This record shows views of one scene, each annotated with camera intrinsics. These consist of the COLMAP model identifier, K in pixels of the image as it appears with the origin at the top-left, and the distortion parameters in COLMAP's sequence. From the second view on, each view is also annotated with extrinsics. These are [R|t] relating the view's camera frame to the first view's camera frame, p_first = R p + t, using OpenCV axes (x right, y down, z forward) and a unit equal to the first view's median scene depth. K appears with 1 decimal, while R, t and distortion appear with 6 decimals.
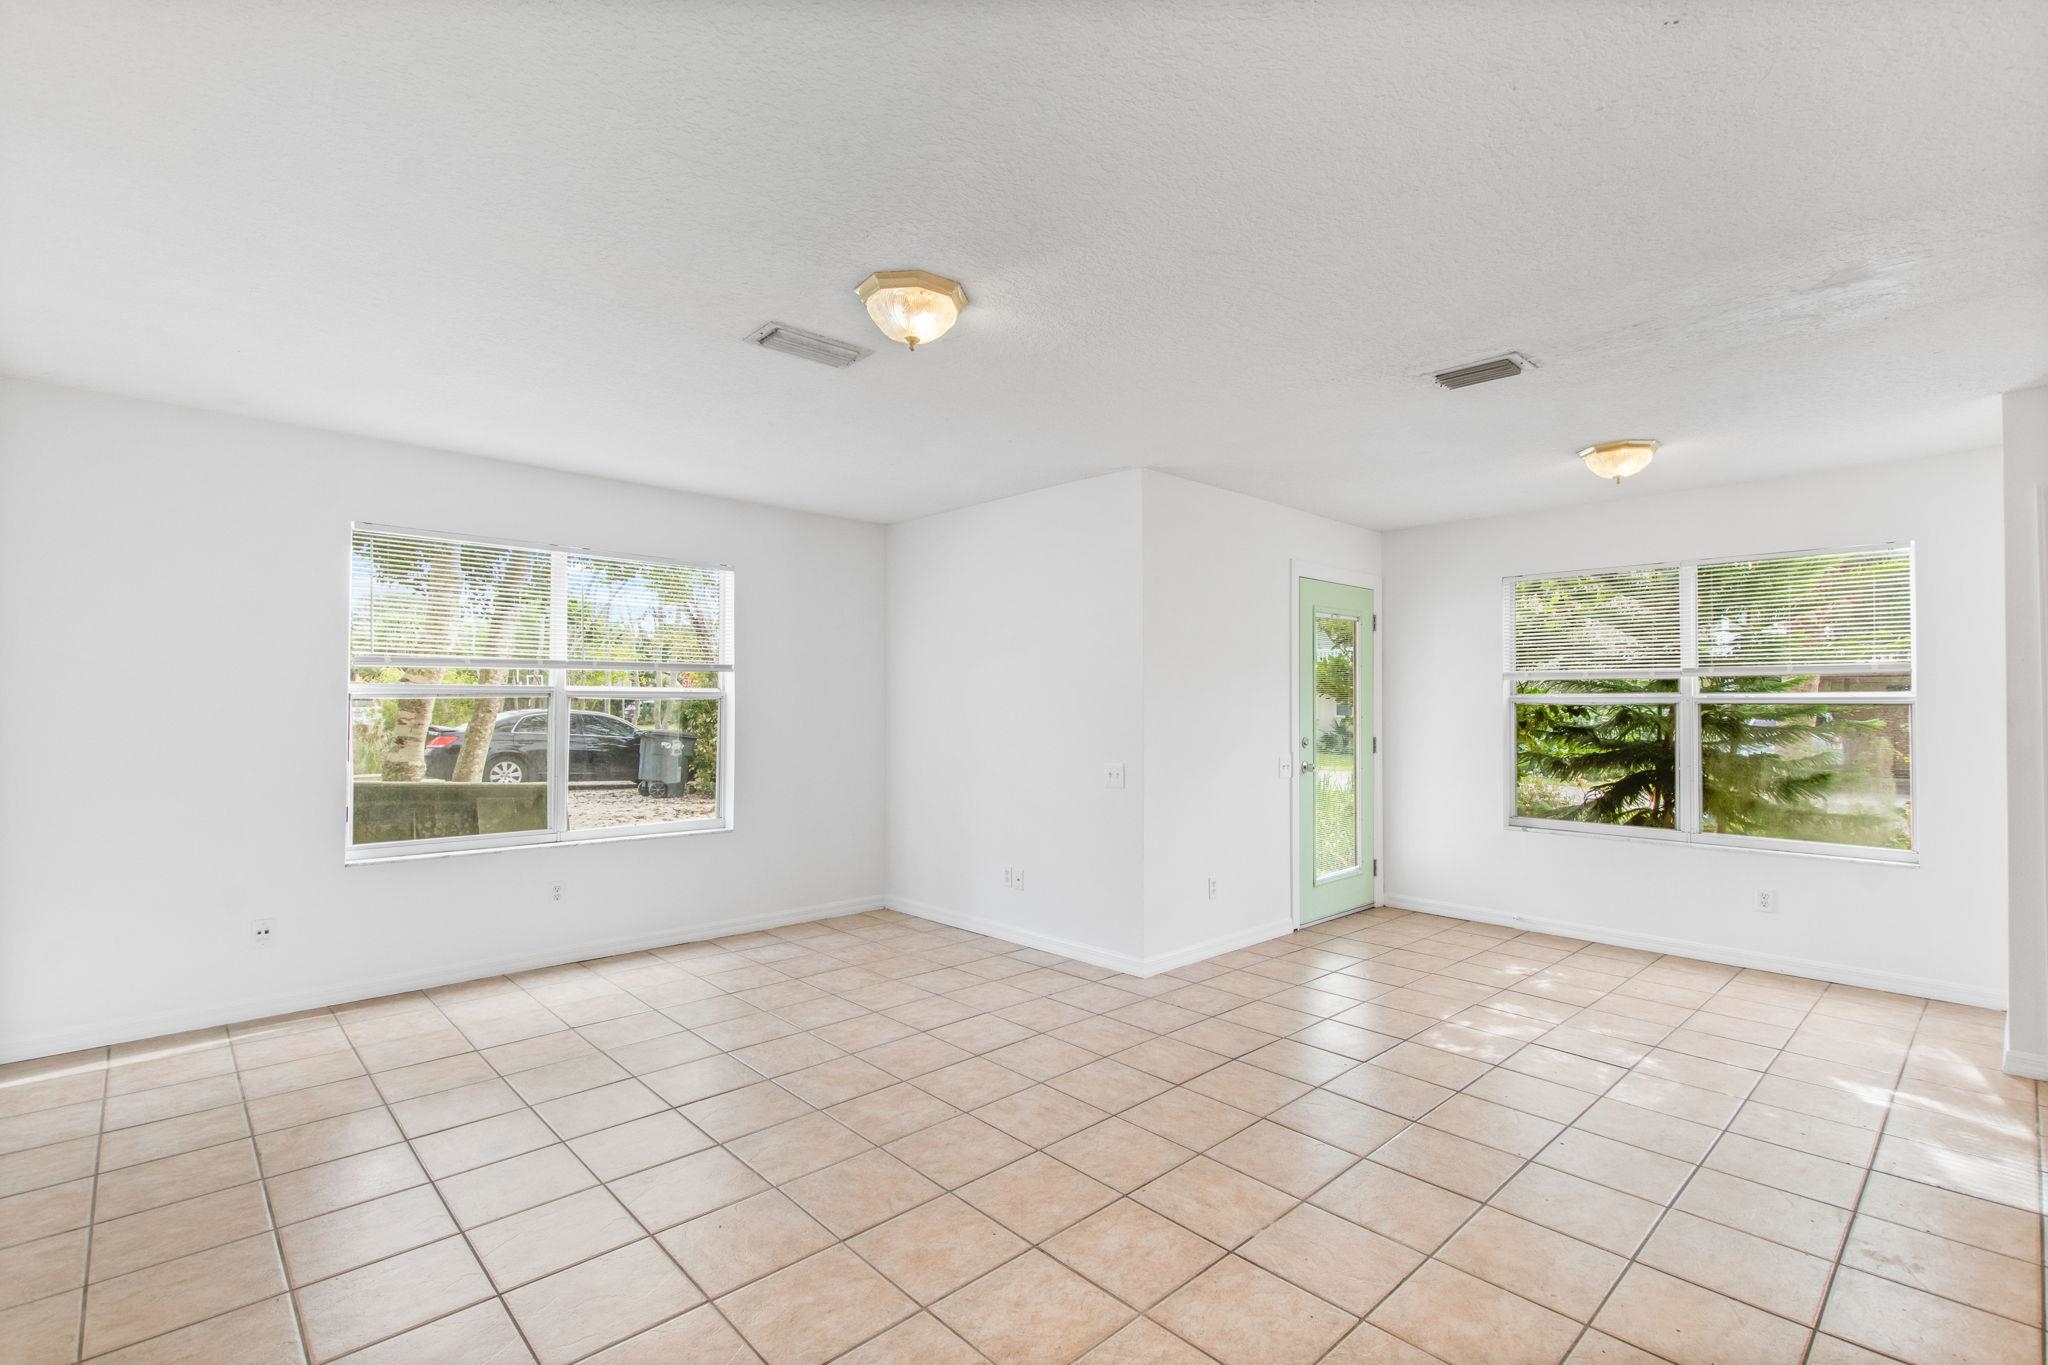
lens RADIAL K [[910.2, 0, 1032.2], [0, 910.2, 688.1], [0, 0, 1]] dist [0.012896, -0.001802]
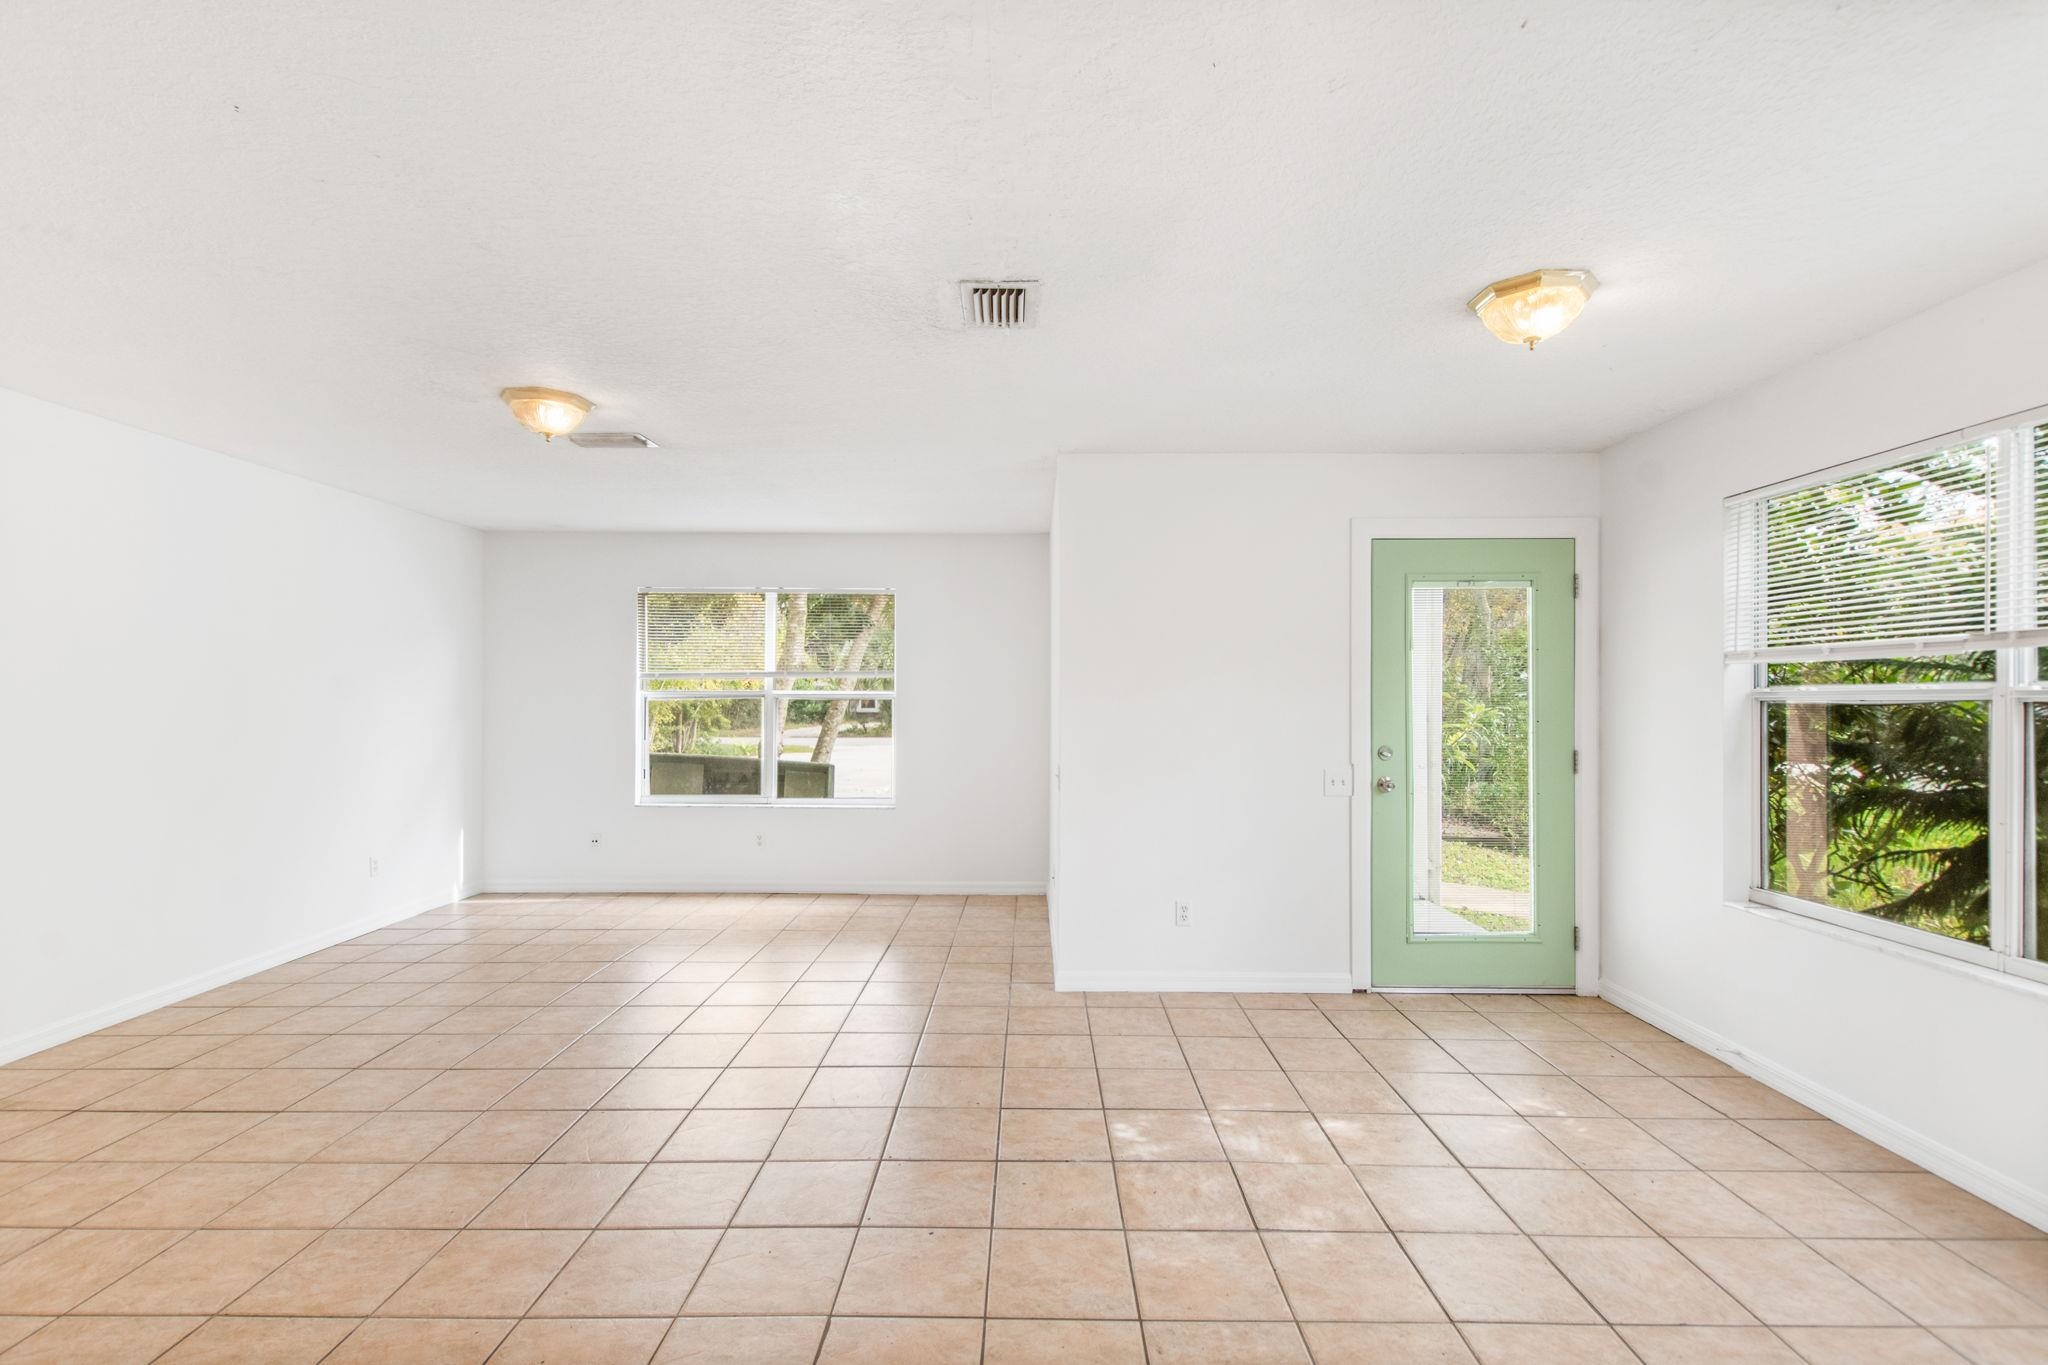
lens RADIAL K [[910.2, 0, 1026.5], [0, 910.2, 690.8], [0, 0, 1]] dist [0.012896, -0.001802]
pose [[0.731330, -0.010990, -0.681935, 0.649370], [0.013003, 0.999913, -0.002171, 0.004928], [0.681900, -0.007279, 0.731410, 0.245024]]
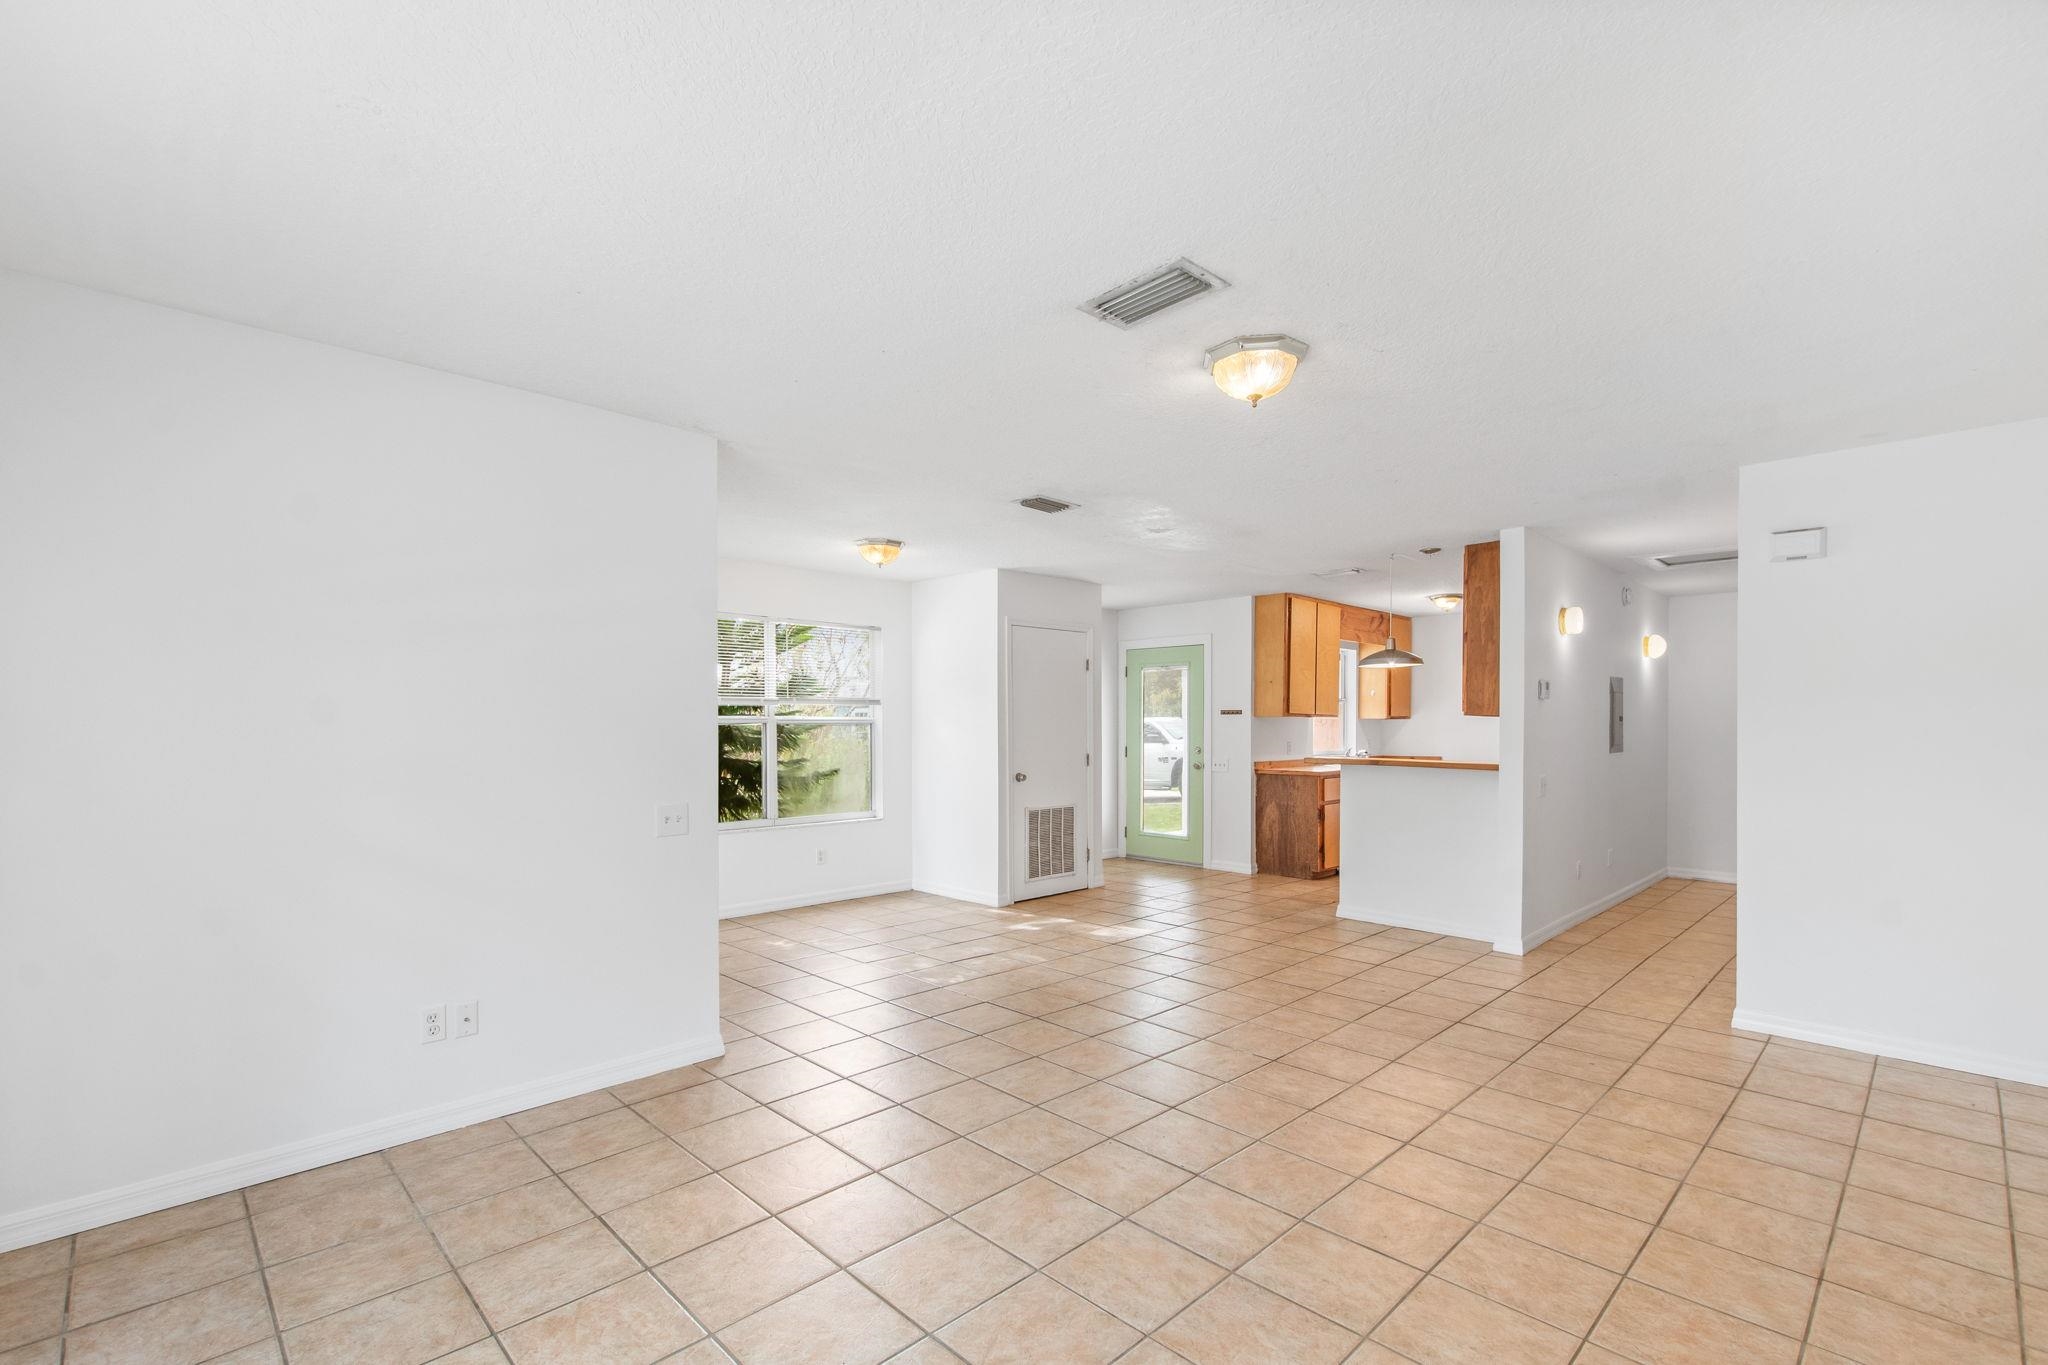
lens RADIAL K [[910.2, 0, 995.4], [0, 910.2, 728.2], [0, 0, 1]] dist [0.012896, -0.001802]
pose [[0.006952, -0.006385, 0.999955, -0.612726], [-0.018178, 0.999814, 0.006510, 0.007355], [-0.999811, -0.018223, 0.006835, 0.645860]]
